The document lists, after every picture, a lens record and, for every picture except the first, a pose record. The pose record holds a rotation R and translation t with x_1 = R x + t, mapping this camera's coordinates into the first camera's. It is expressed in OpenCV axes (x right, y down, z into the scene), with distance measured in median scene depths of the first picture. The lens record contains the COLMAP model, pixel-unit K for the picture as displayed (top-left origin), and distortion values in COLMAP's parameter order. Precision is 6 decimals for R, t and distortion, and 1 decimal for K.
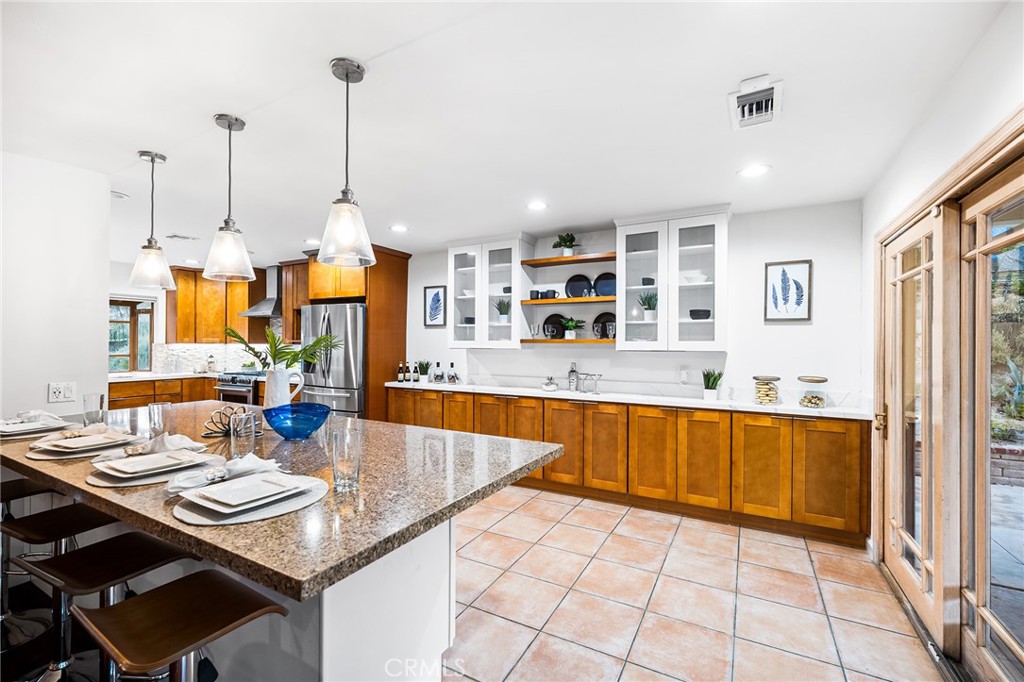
lens RADIAL K [[426.1, 0, 511.2], [0, 426.1, 333.0], [0, 0, 1]] dist [0.000901, -0.000058]
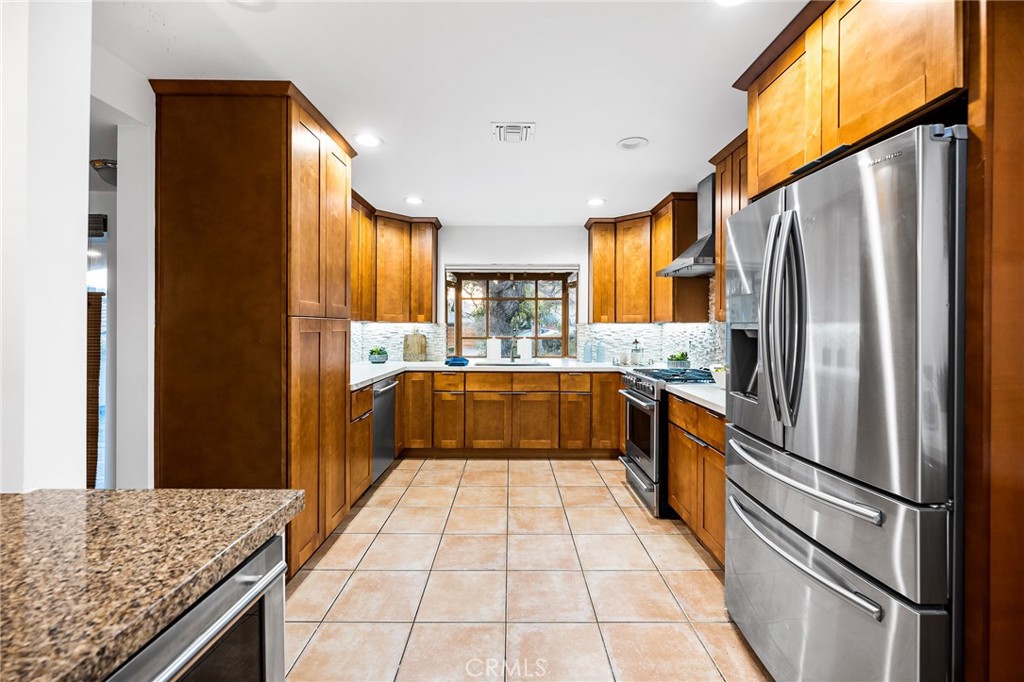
lens RADIAL K [[426.1, 0, 511.2], [0, 426.1, 333.0], [0, 0, 1]] dist [0.000901, -0.000058]
pose [[0.465884, 0.007444, -0.884814, -0.194864], [0.020262, 0.999613, 0.019079, 0.024224], [0.884614, -0.026816, 0.465553, 0.523255]]
